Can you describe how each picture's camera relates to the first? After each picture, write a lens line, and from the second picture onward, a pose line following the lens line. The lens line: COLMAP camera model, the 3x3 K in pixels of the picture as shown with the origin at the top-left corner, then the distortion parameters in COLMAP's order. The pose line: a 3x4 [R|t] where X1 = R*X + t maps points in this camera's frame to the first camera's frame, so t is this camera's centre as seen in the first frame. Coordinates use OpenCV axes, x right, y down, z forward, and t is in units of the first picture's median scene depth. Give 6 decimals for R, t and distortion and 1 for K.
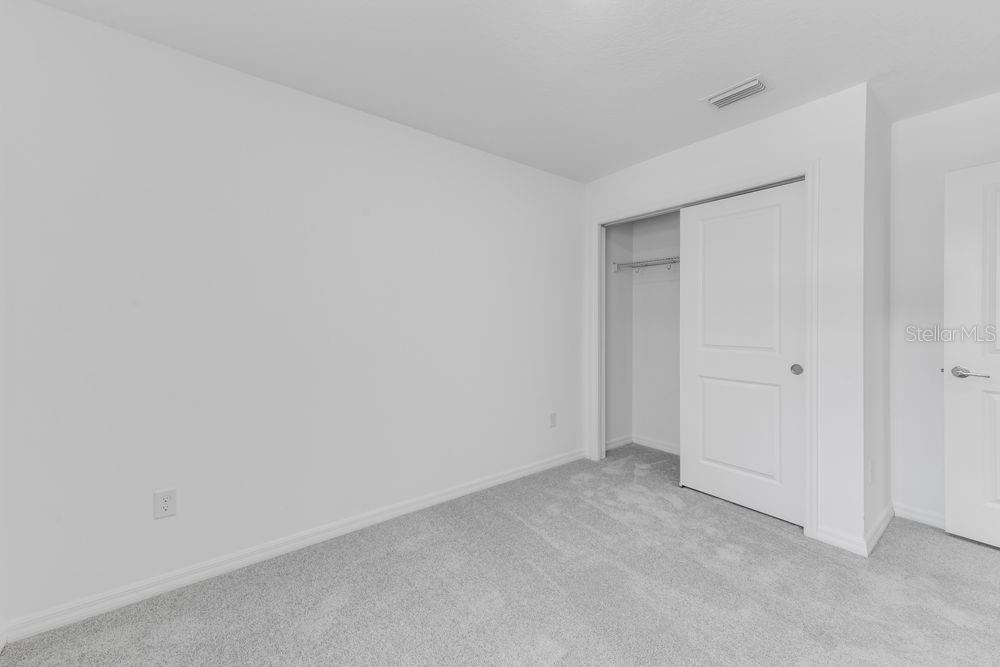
lens RADIAL K [[397.9, 0, 495.2], [0, 397.9, 326.6], [0, 0, 1]] dist [0.000802, 0.000201]
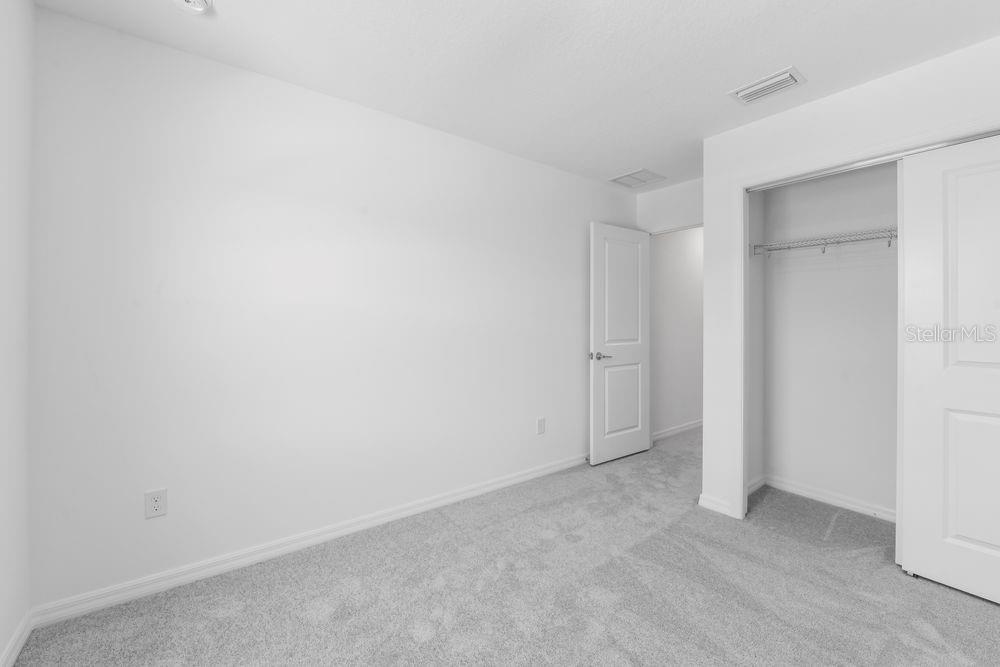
lens RADIAL K [[388.2, 0, 501.5], [0, 388.2, 320.6], [0, 0, 1]] dist [0.026181, -0.000087]
pose [[0.999231, 0.008543, 0.038257, -0.201163], [-0.007684, 0.999716, -0.022568, 0.002953], [-0.038439, 0.022257, 0.999013, 0.306462]]
